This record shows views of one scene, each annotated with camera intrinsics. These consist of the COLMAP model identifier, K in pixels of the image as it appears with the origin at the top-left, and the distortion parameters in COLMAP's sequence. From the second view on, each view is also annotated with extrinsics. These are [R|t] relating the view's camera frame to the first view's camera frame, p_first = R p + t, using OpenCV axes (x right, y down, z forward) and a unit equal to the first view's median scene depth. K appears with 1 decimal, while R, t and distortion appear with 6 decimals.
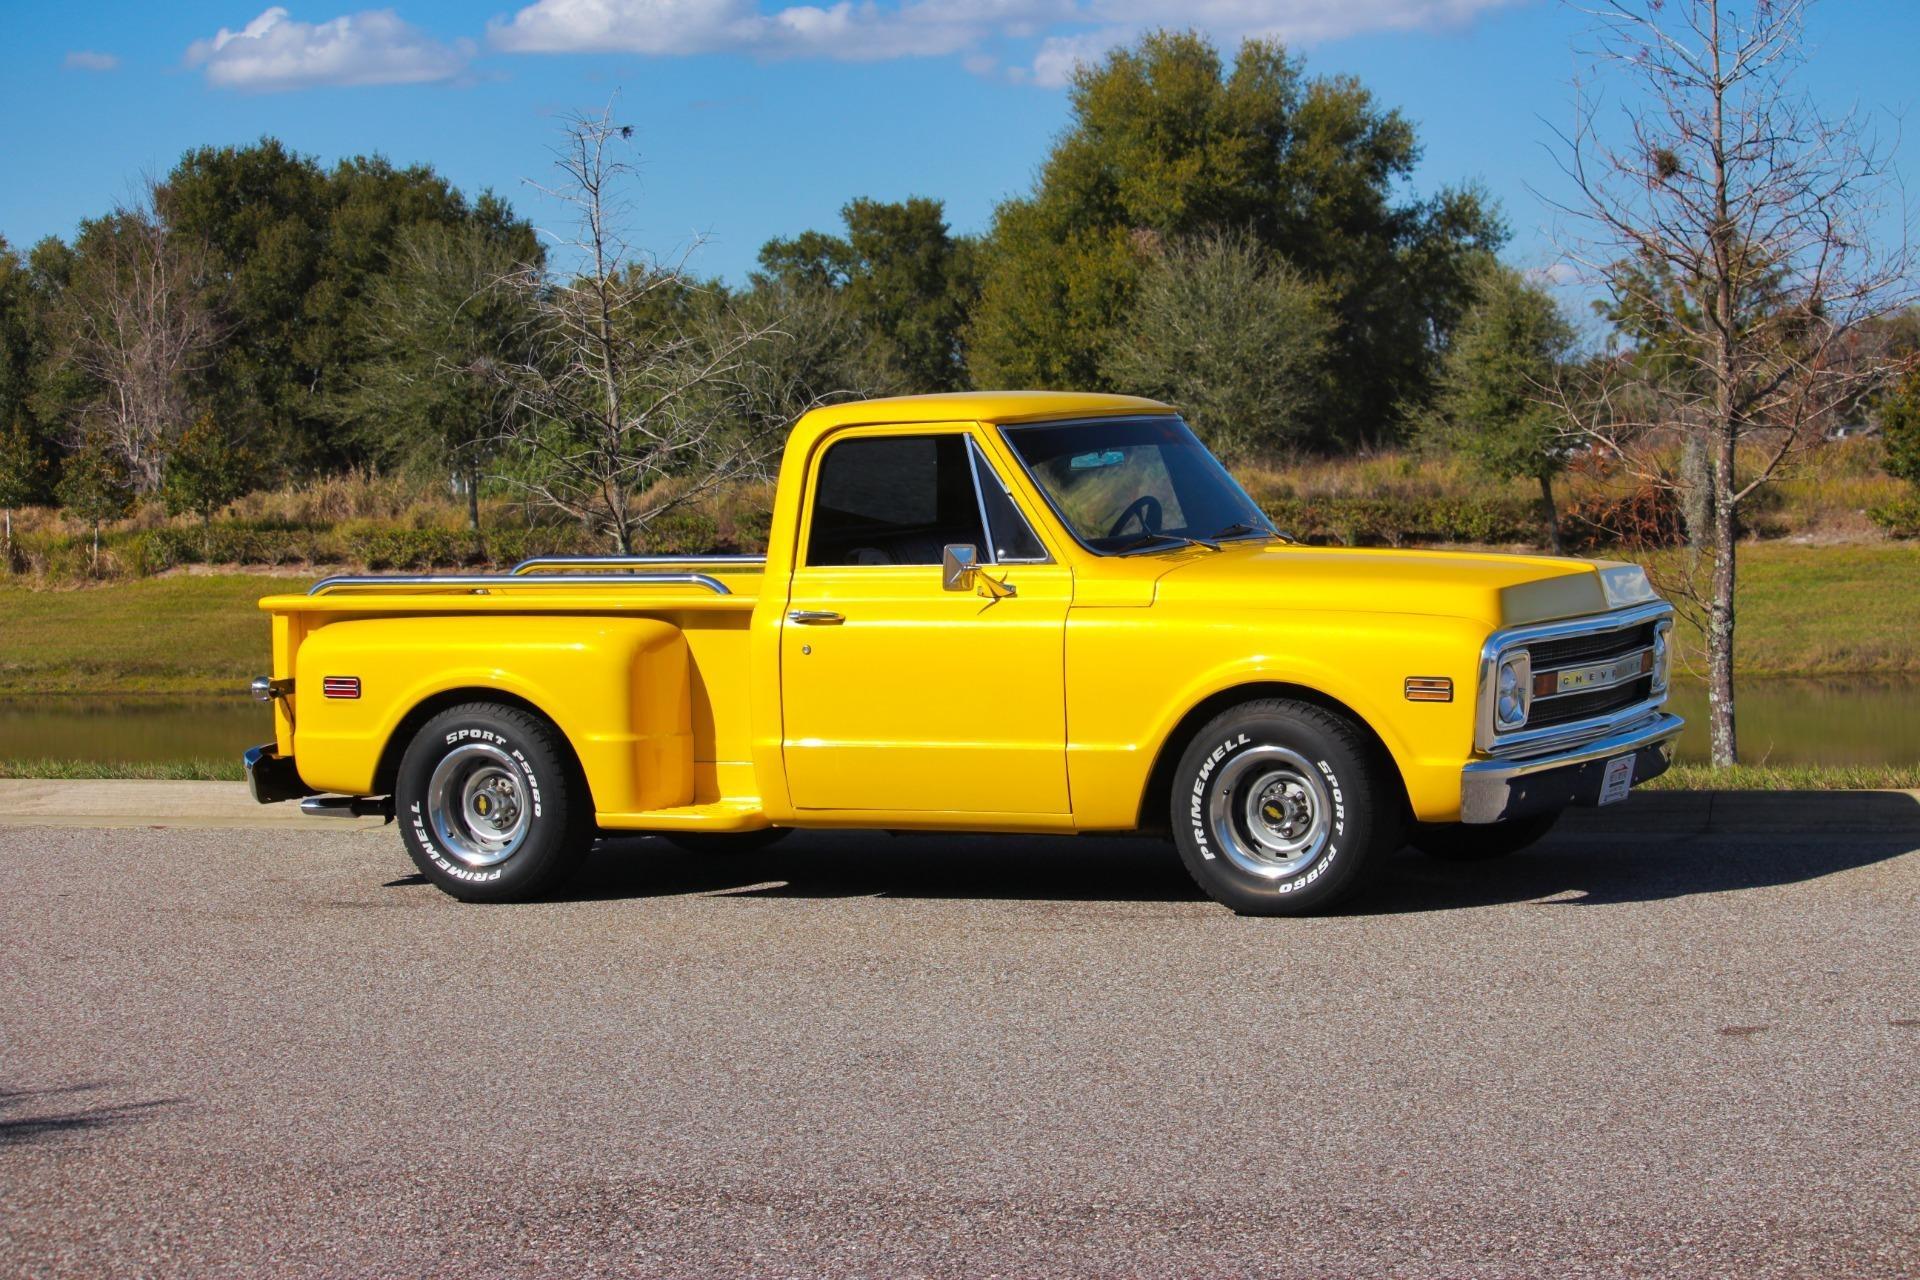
lens RADIAL K [[4921.8, 0, 965.3], [0, 4921.8, 594.1], [0, 0, 1]] dist [-0.378443, -0.445496]
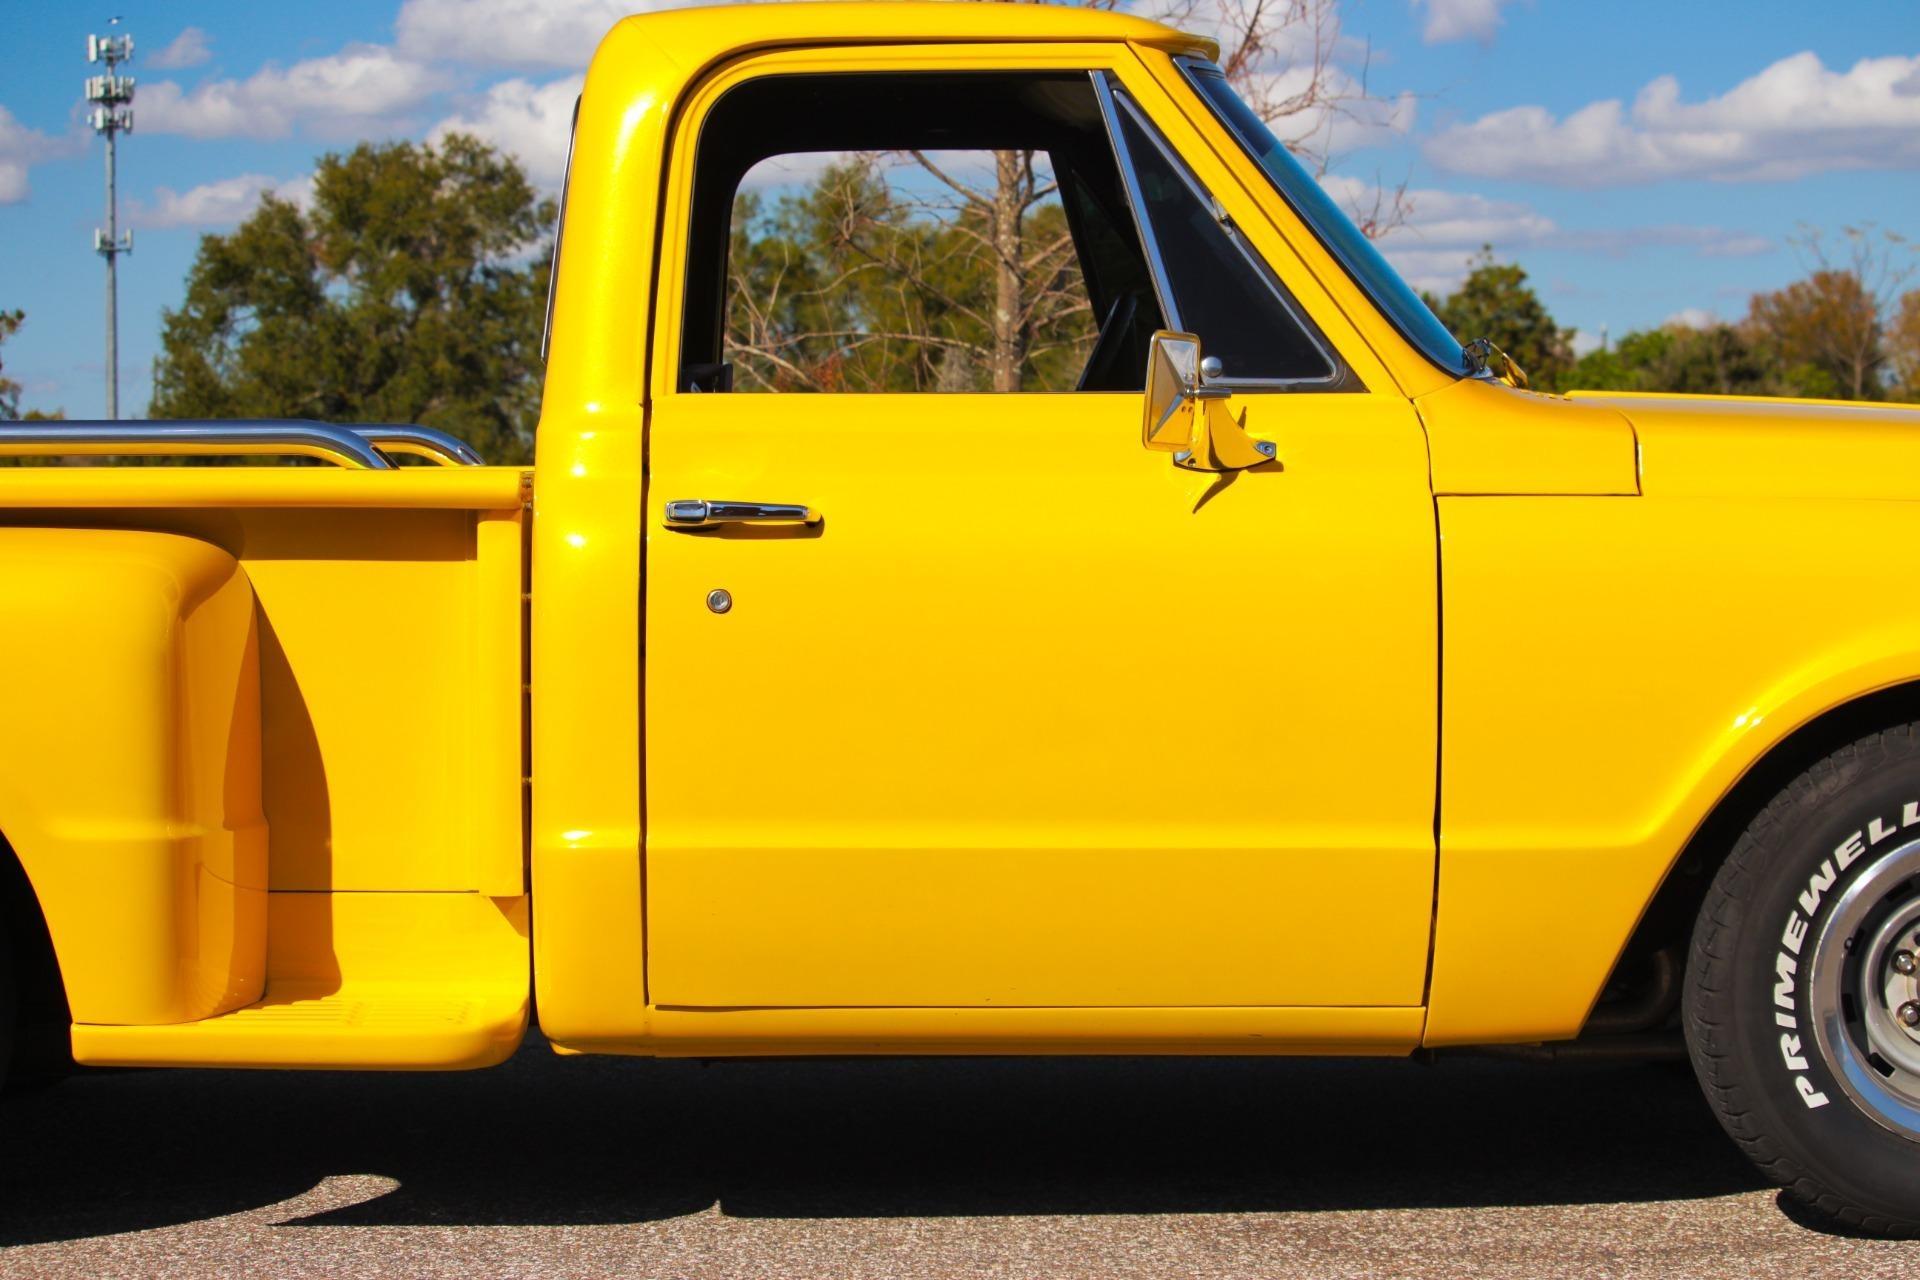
lens RADIAL K [[4921.8, 0, 965.3], [0, 4921.8, 594.1], [0, 0, 1]] dist [-0.378443, -0.445496]
pose [[0.894474, 0.013197, 0.446925, -0.182045], [-0.001891, 0.999667, -0.025734, 0.020012], [-0.447116, 0.022173, 0.894201, 0.620007]]
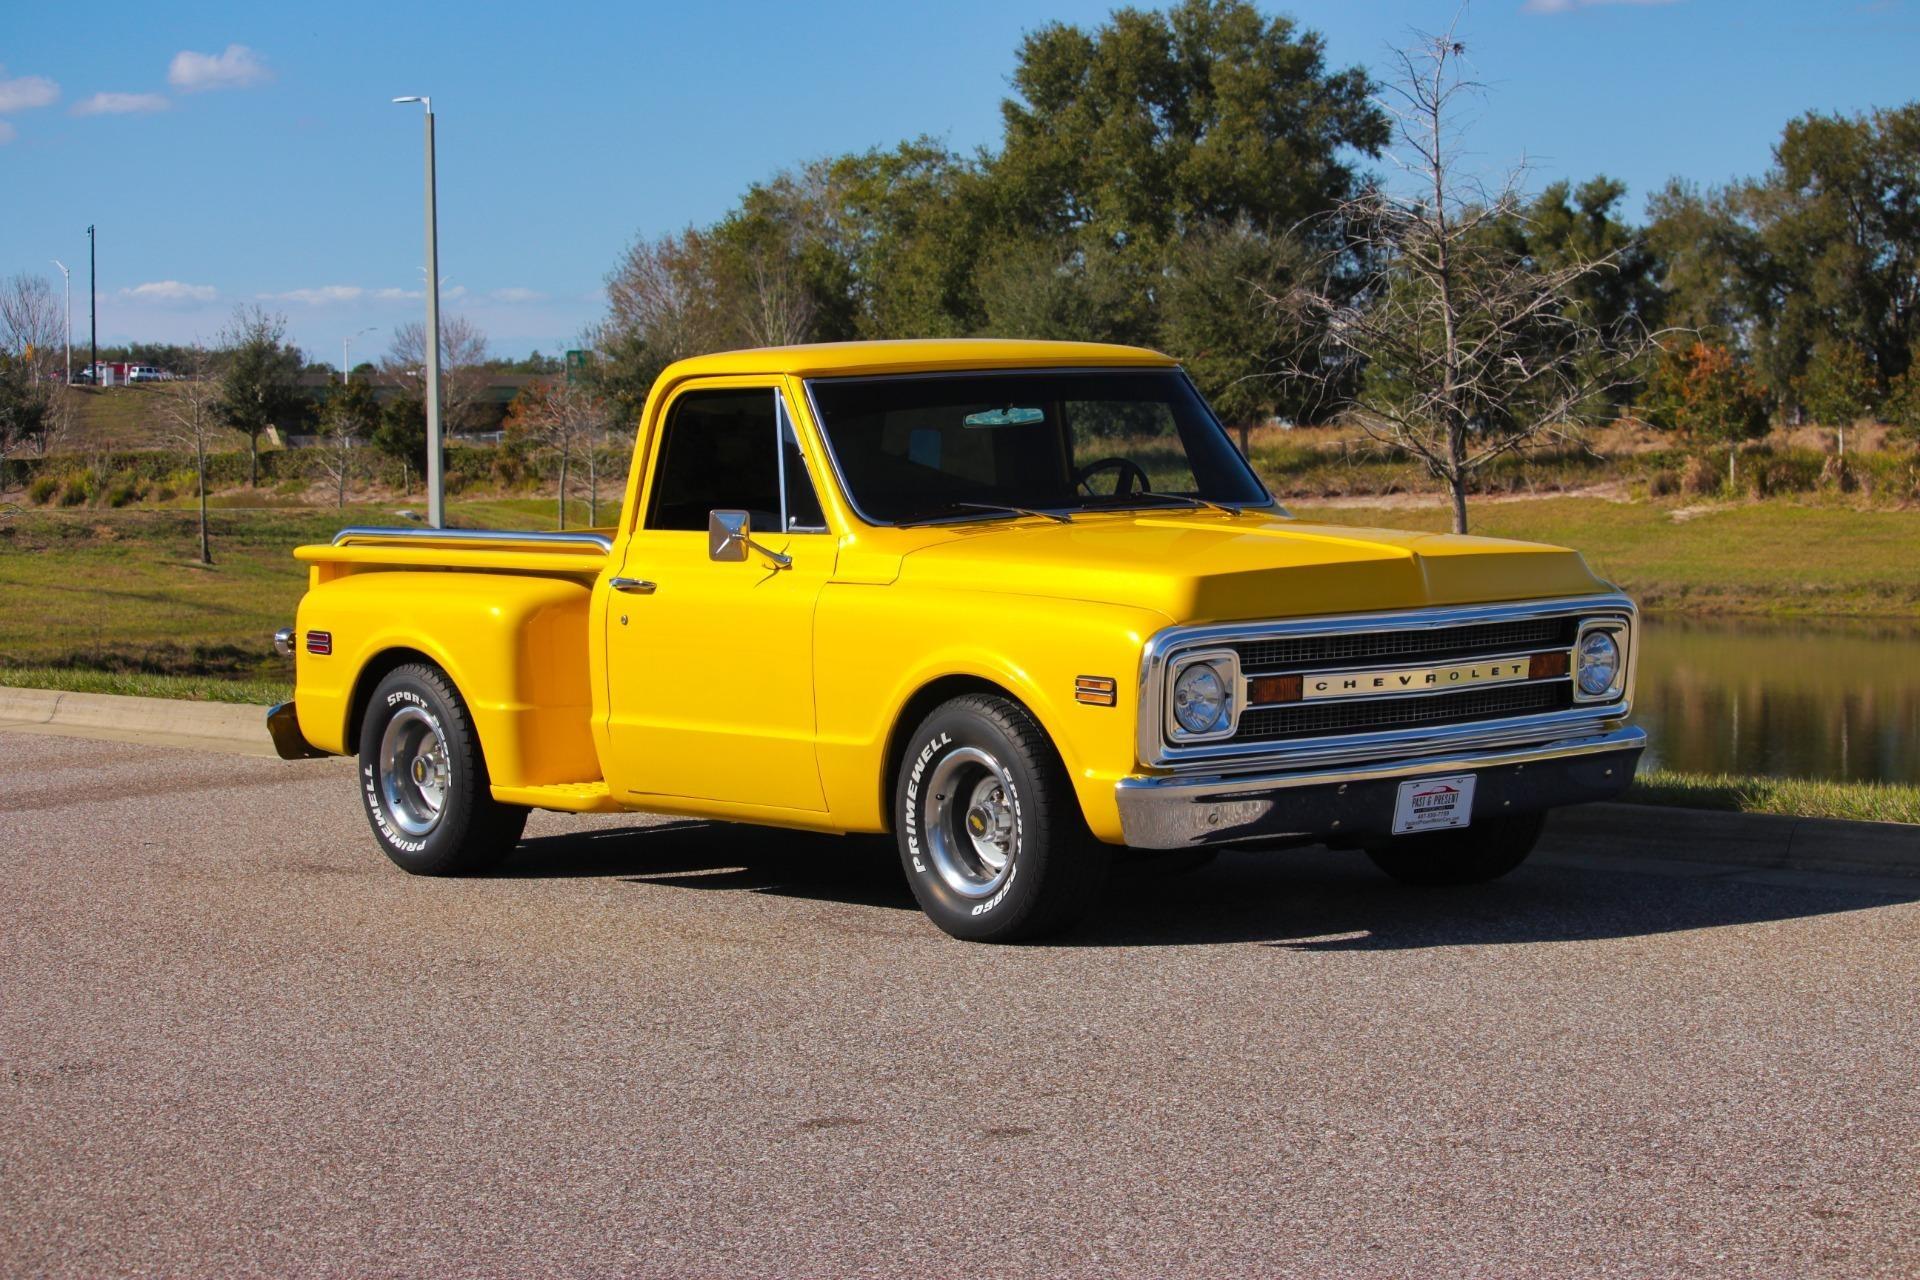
lens RADIAL K [[4921.8, 0, 965.3], [0, 4921.8, 594.1], [0, 0, 1]] dist [-0.378443, -0.445496]
pose [[0.906712, 0.029915, -0.420688, 0.398205], [-0.022309, 0.999487, 0.022989, -0.015566], [0.421160, -0.011459, 0.906914, 0.184665]]
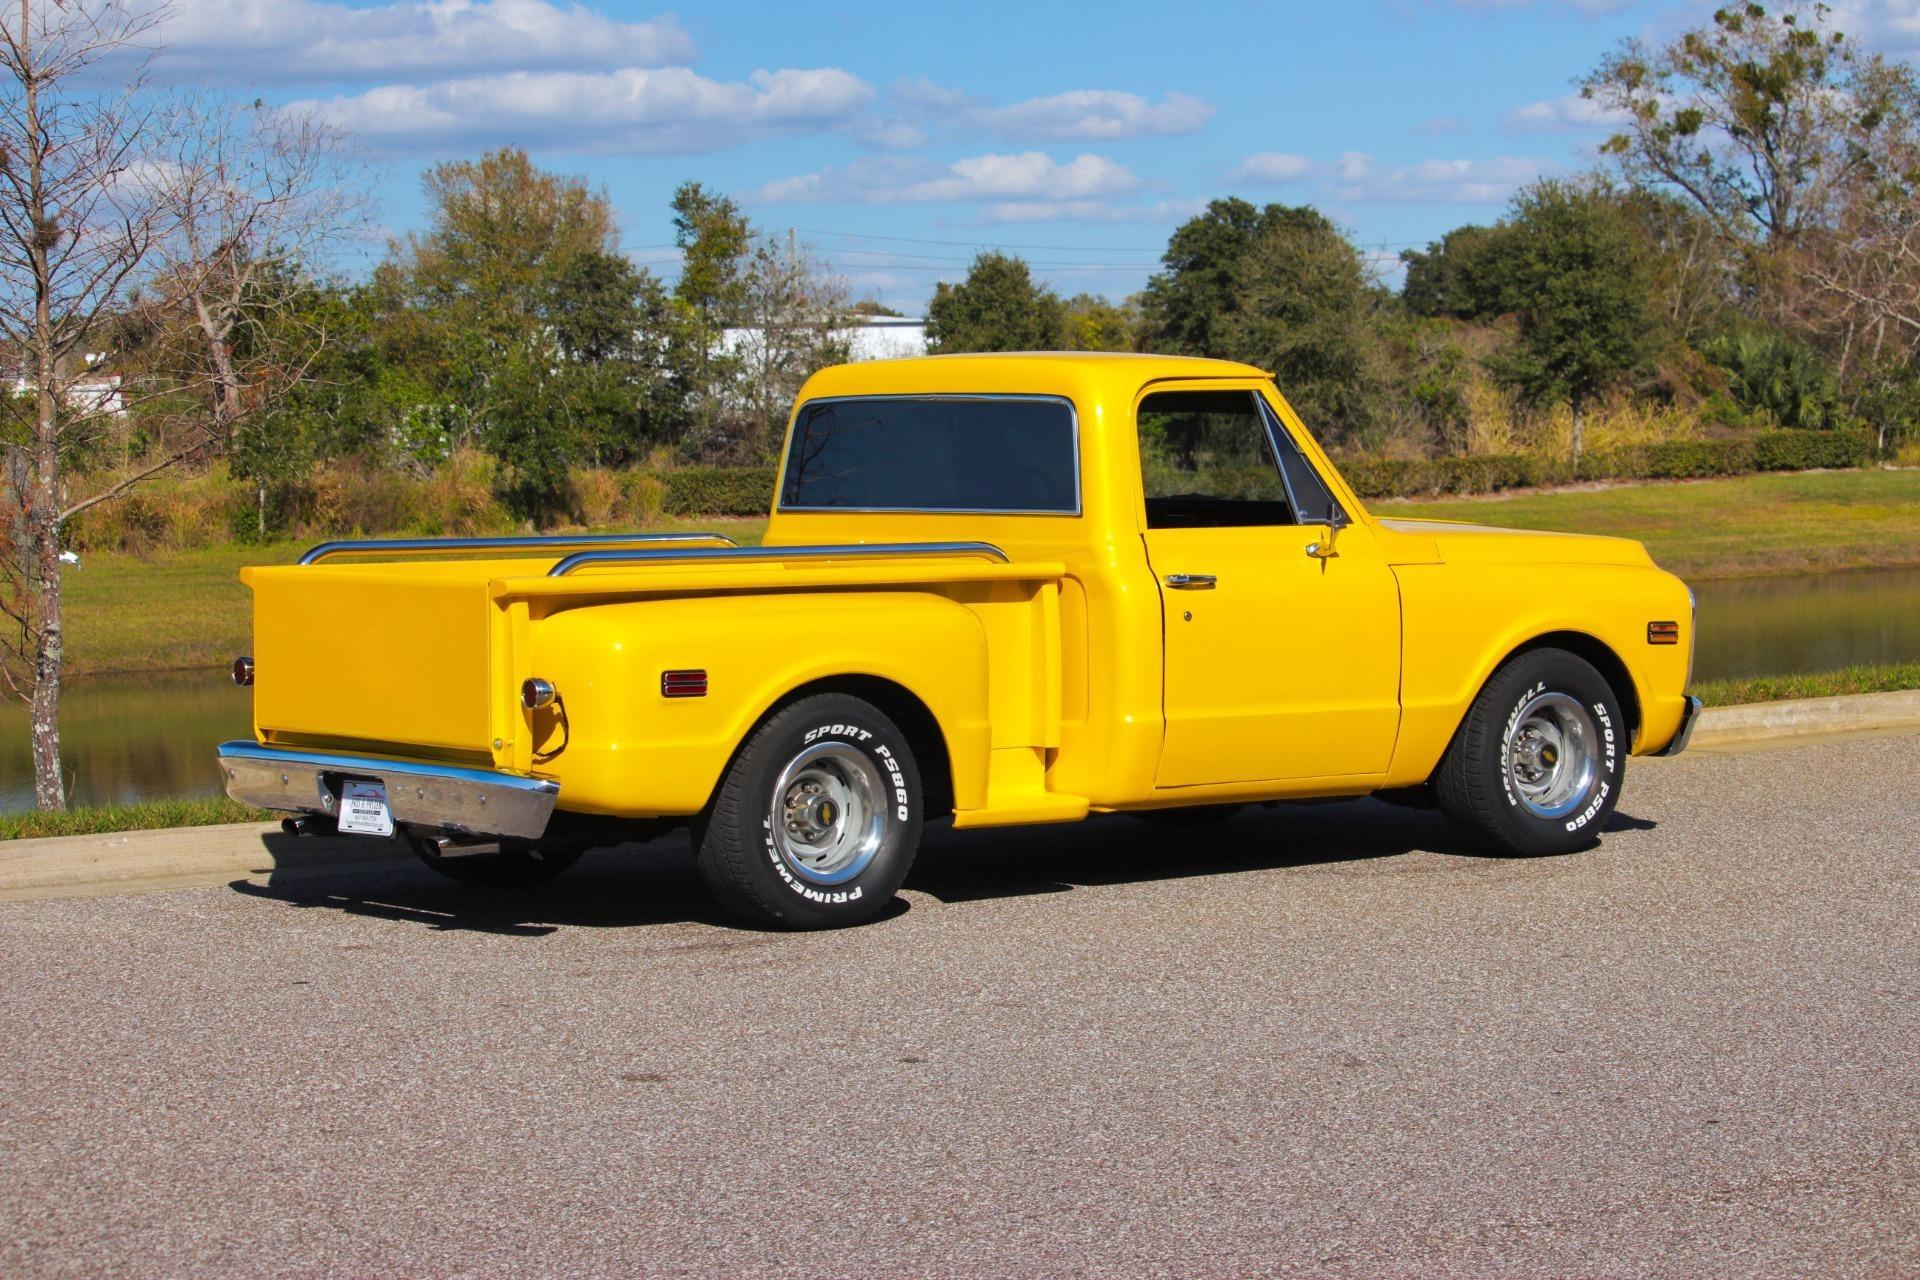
lens RADIAL K [[4921.8, 0, 965.3], [0, 4921.8, 594.1], [0, 0, 1]] dist [-0.378443, -0.445496]
pose [[0.424253, -0.008647, 0.905502, -0.867866], [0.035815, 0.999332, -0.007238, 0.011915], [-0.904835, 0.035501, 0.424280, 0.617014]]
